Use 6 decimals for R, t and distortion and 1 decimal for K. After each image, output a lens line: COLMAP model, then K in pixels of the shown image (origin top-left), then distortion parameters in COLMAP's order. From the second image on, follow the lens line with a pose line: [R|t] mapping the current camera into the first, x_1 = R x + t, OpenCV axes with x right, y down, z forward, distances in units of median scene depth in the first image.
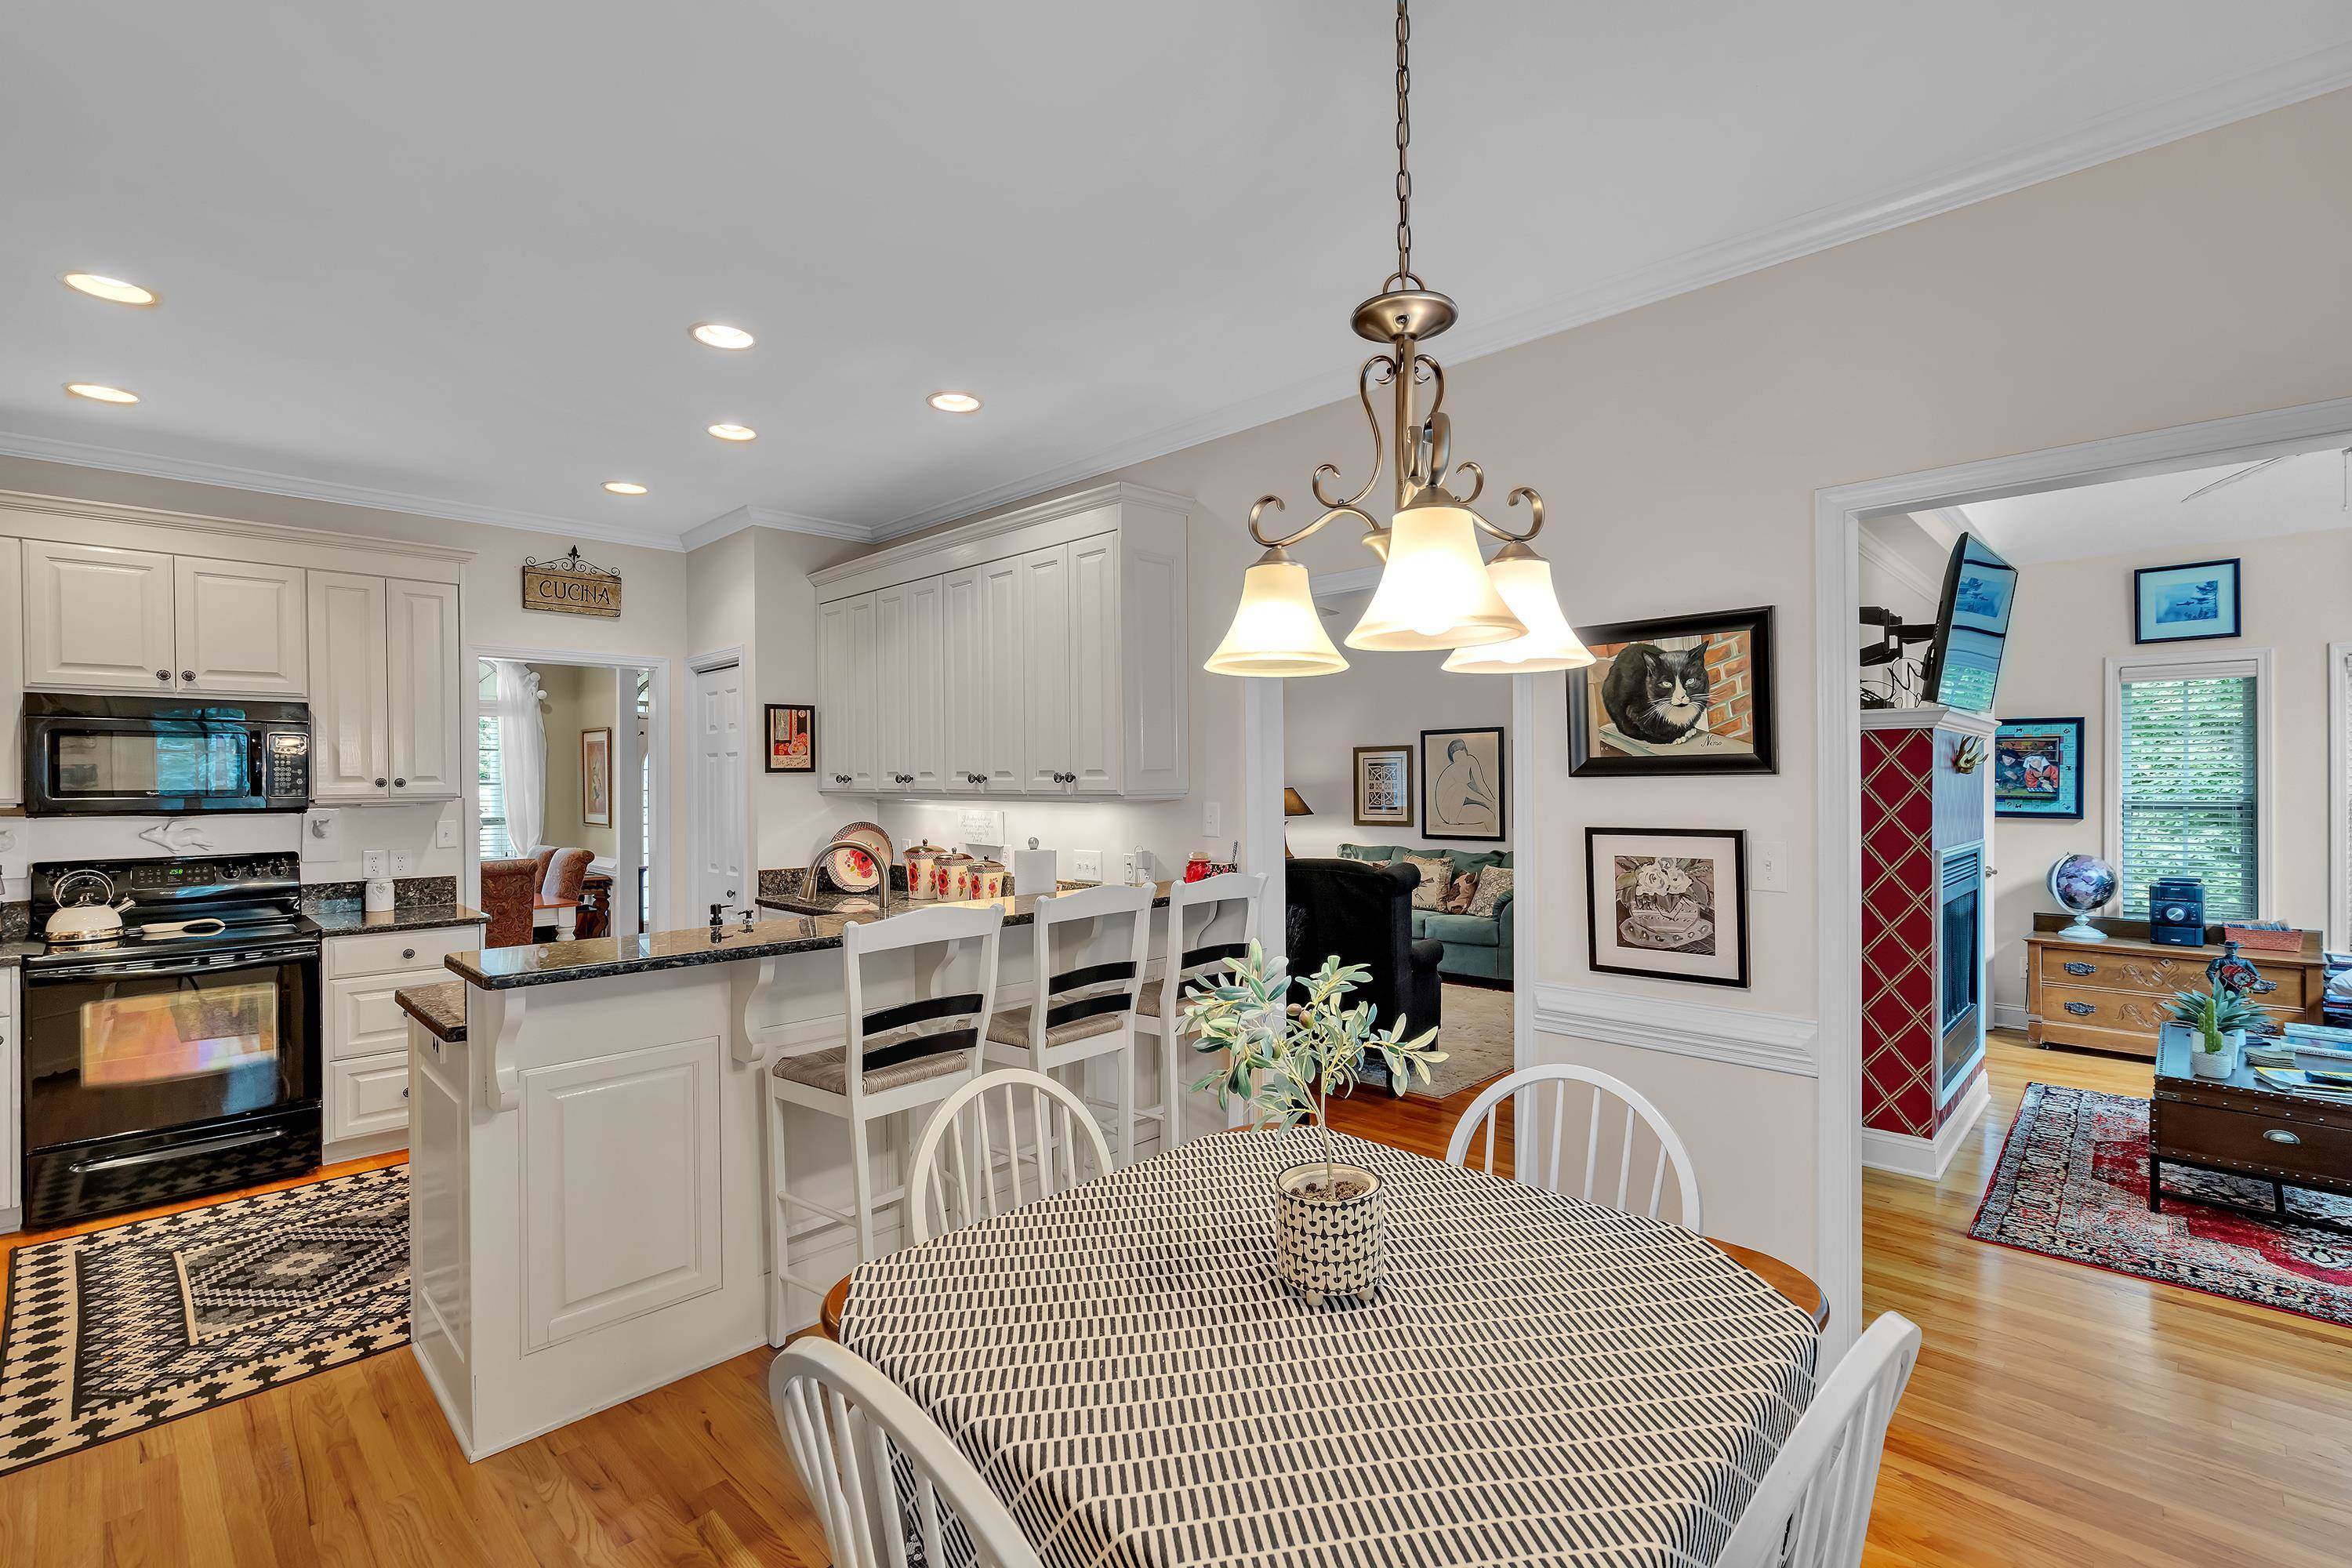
lens RADIAL K [[1055.6, 0, 1181.6], [0, 1055.6, 785.9], [0, 0, 1]] dist [0.000249, 0.000158]
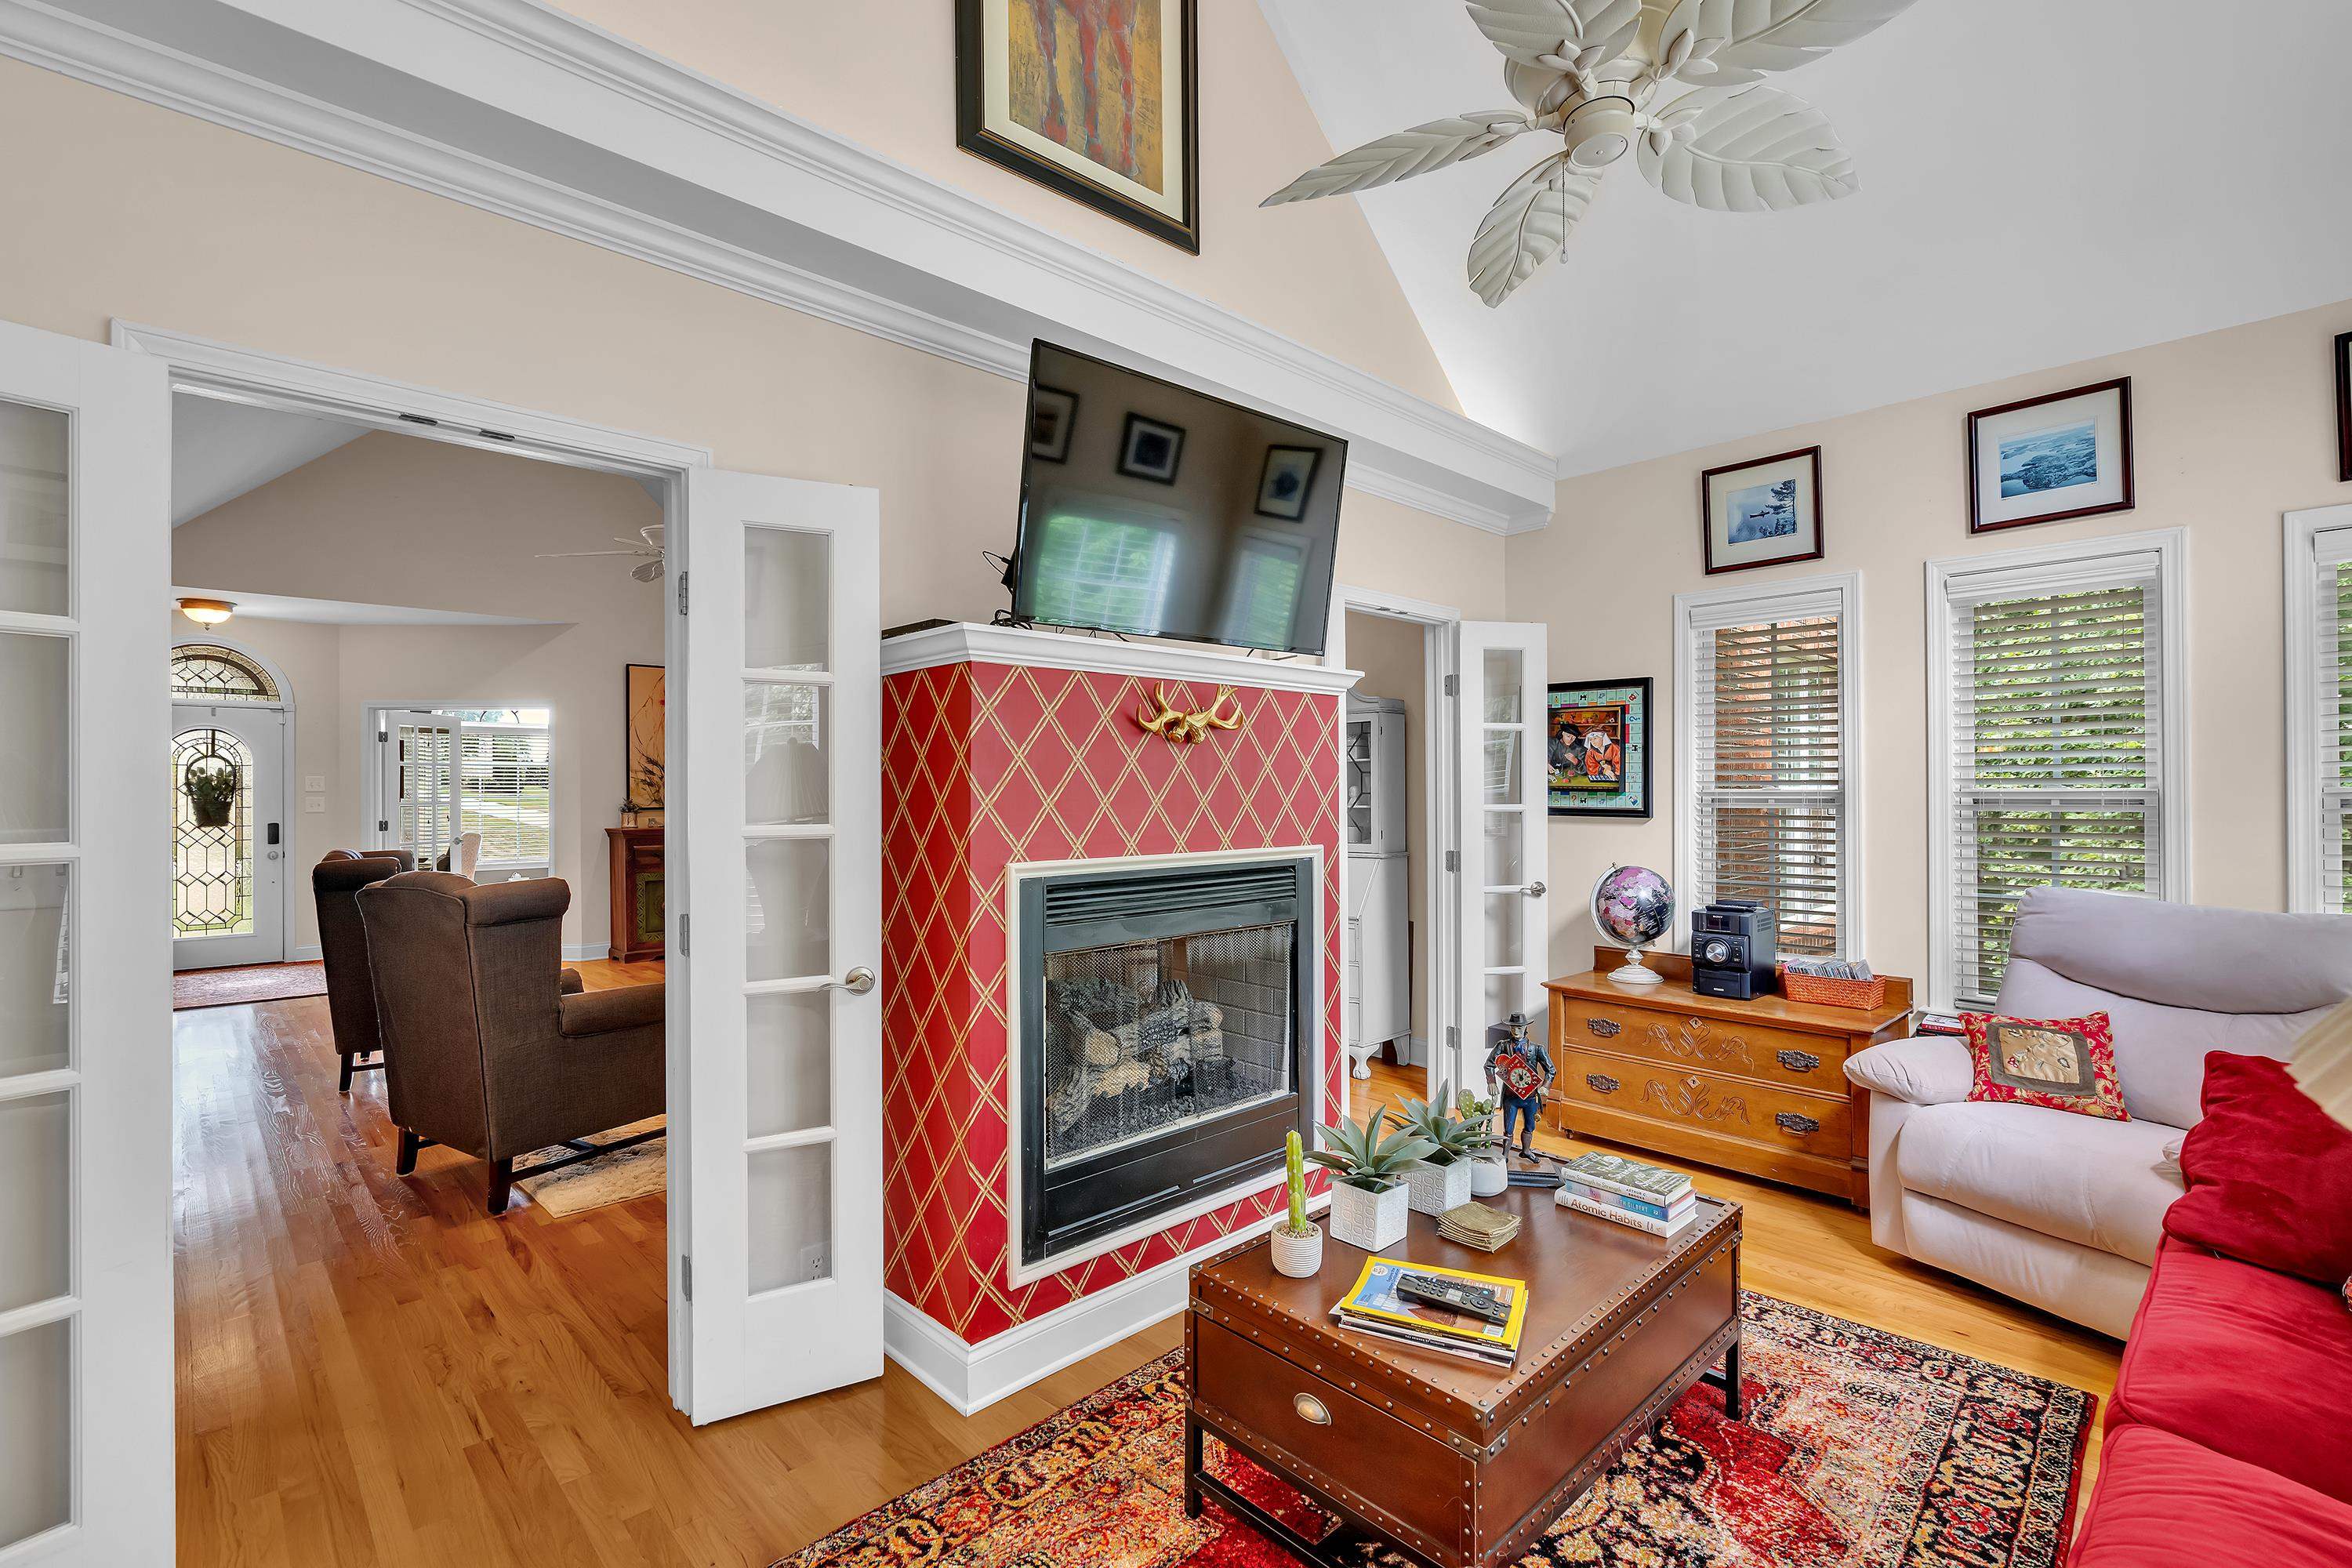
lens RADIAL K [[1055.6, 0, 1181.6], [0, 1055.6, 785.9], [0, 0, 1]] dist [0.000249, 0.000158]
pose [[0.999139, -0.004760, -0.041211, 0.577612], [0.004627, 0.999984, -0.003313, 0.010913], [0.041226, 0.003120, 0.999145, 0.267365]]
